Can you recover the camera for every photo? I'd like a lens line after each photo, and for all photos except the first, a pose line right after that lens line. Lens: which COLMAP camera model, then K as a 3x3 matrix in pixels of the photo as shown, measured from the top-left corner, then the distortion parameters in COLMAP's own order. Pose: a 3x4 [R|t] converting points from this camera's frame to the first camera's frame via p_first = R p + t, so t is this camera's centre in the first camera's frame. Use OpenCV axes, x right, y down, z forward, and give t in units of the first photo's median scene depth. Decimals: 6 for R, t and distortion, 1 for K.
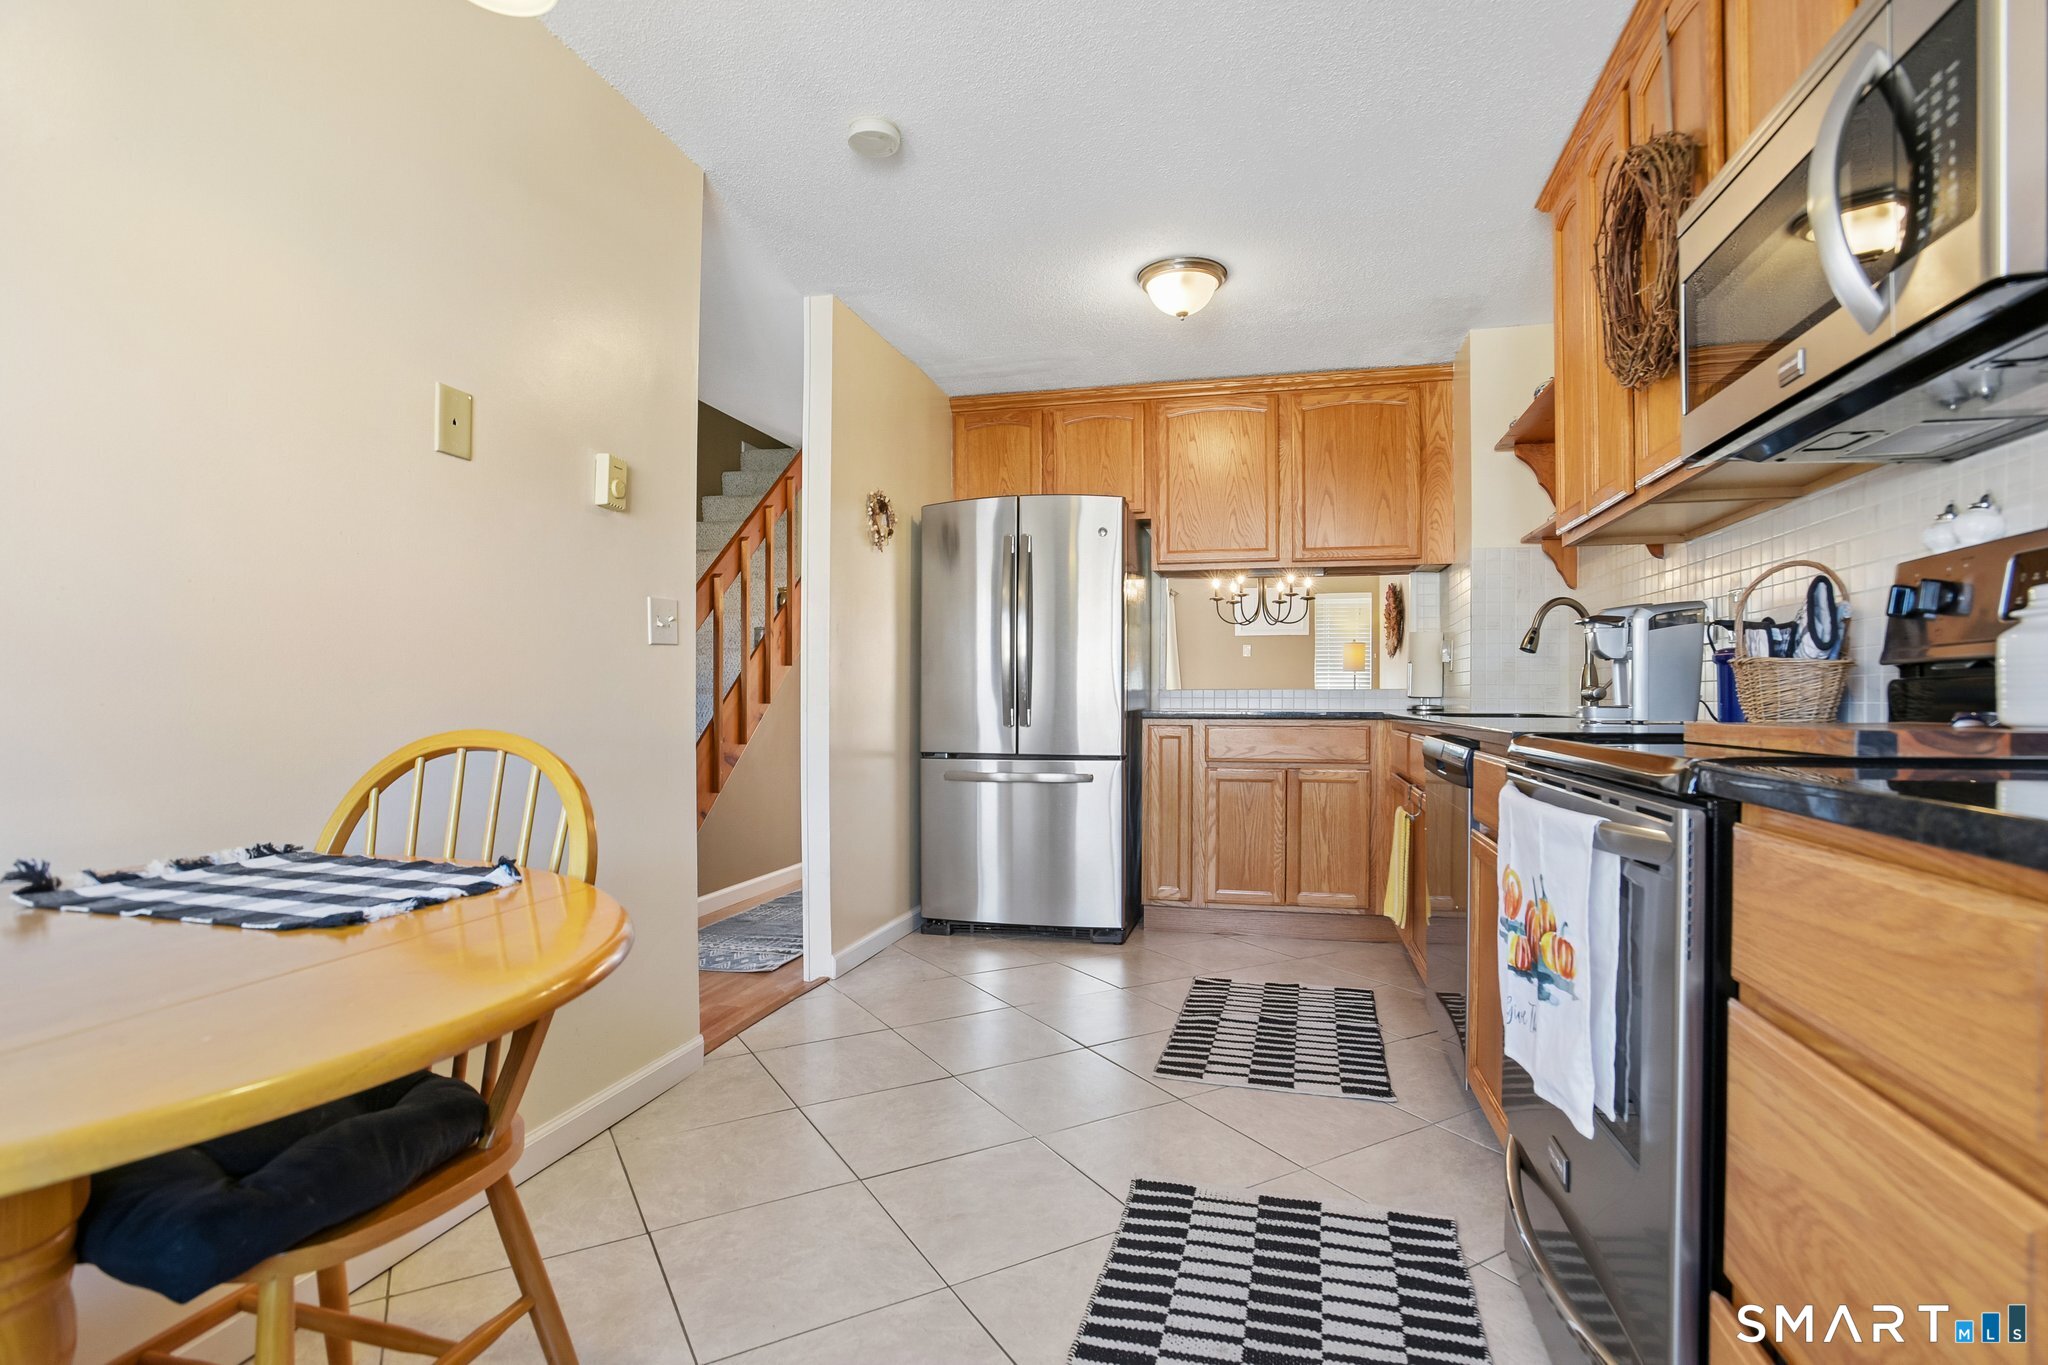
lens RADIAL K [[1021.7, 0, 1024.0], [0, 1021.7, 682.5], [0, 0, 1]] dist [-0.065240, 0.044428]
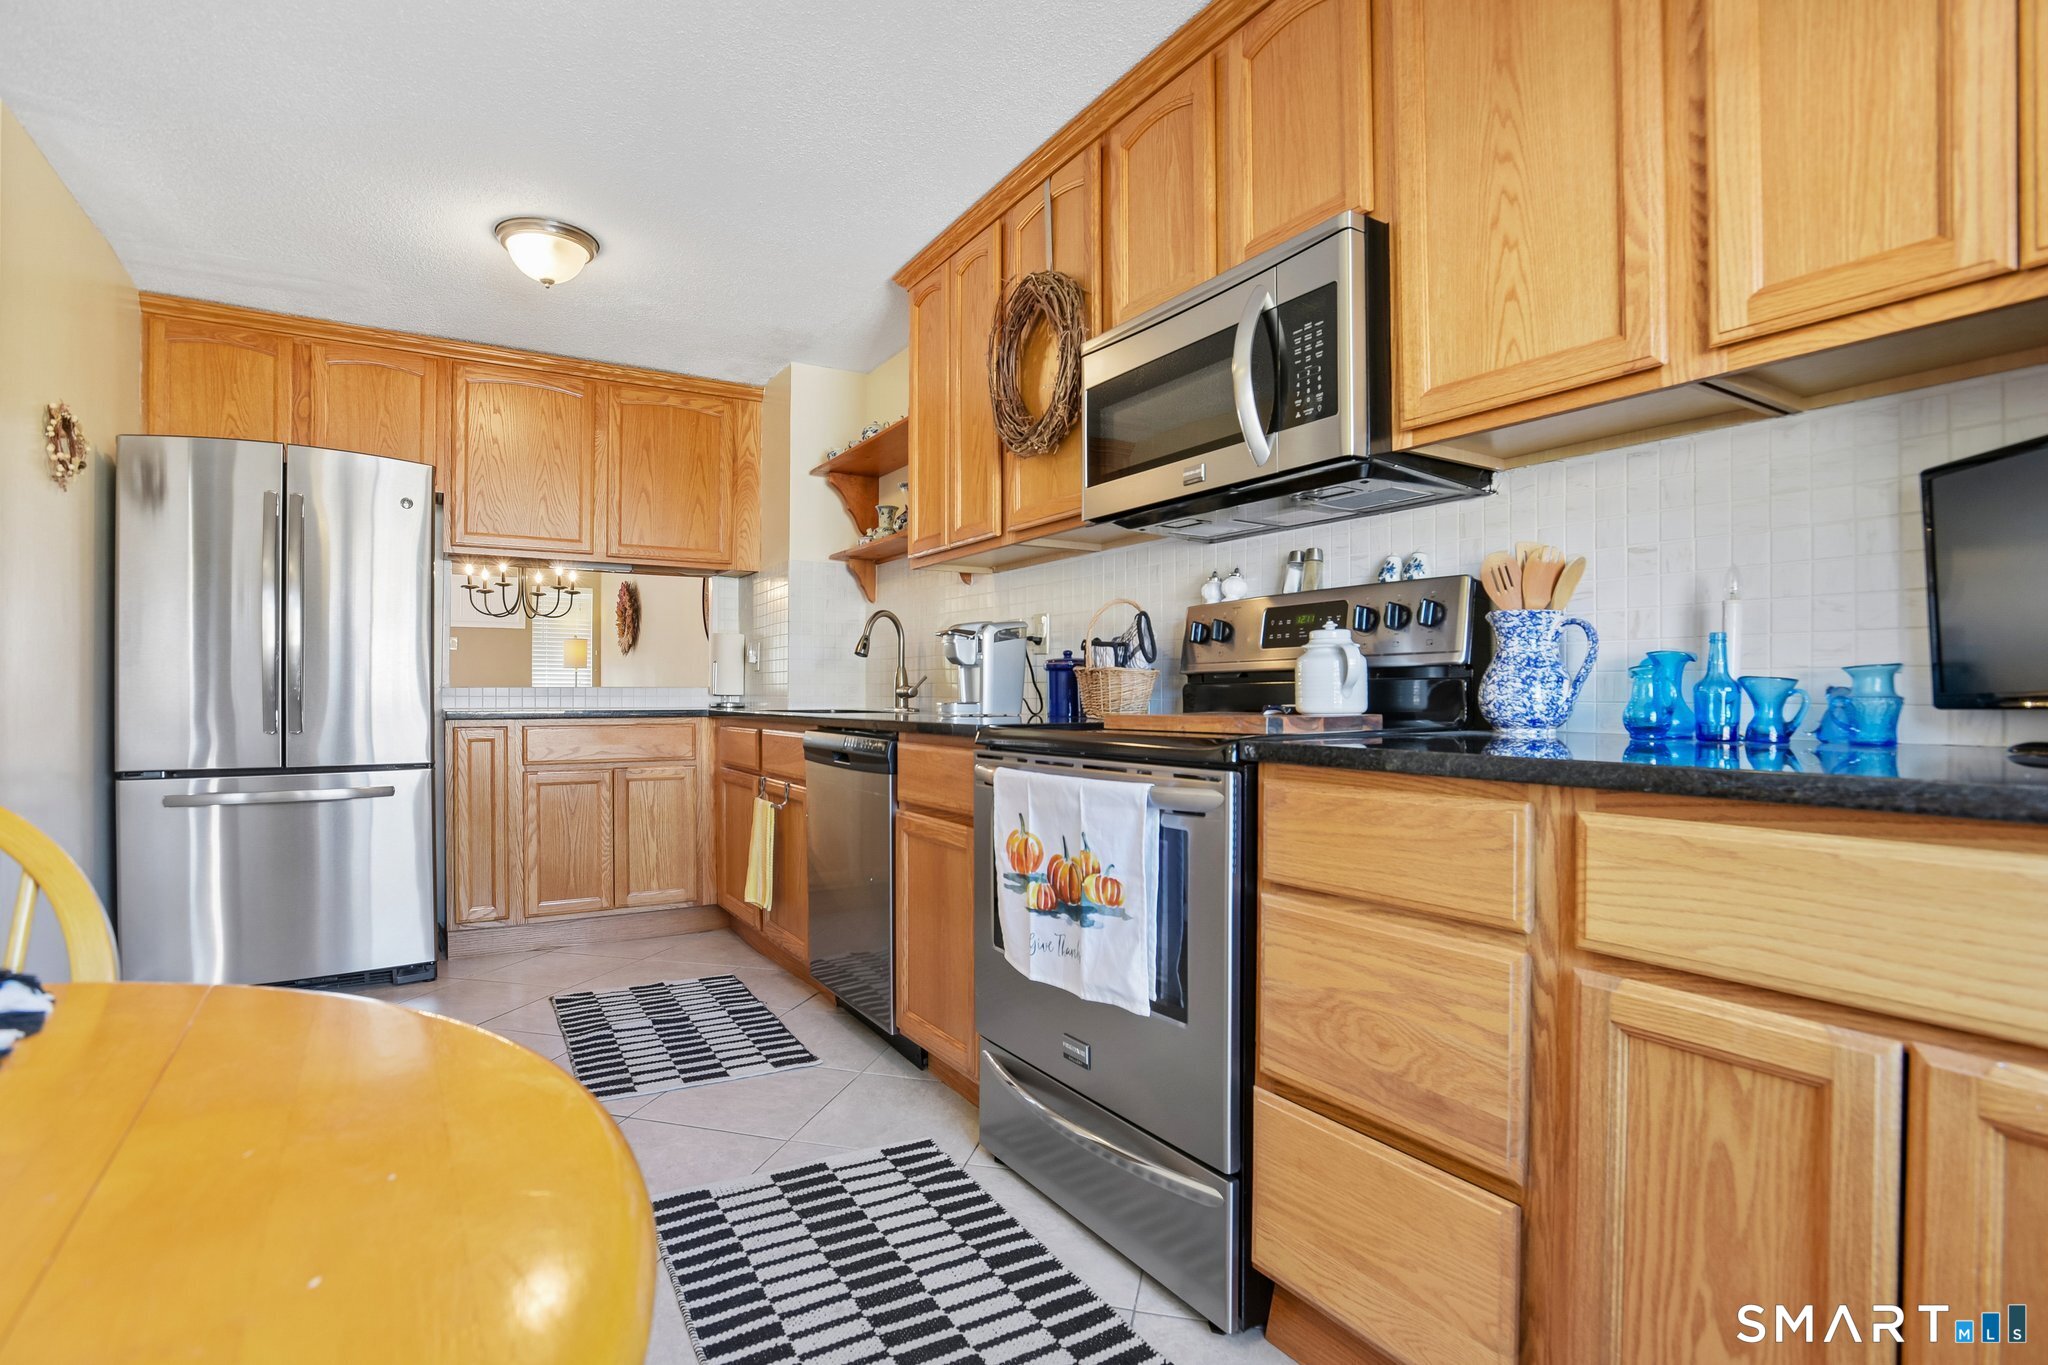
lens RADIAL K [[1013.1, 0, 1022.6], [0, 1013.1, 681.0], [0, 0, 1]] dist [-0.050588, 0.016666]
pose [[0.693240, 0.007291, 0.720670, -0.212604], [-0.008287, 0.999963, -0.002146, -0.000854], [-0.720659, -0.004485, 0.693275, 0.062350]]
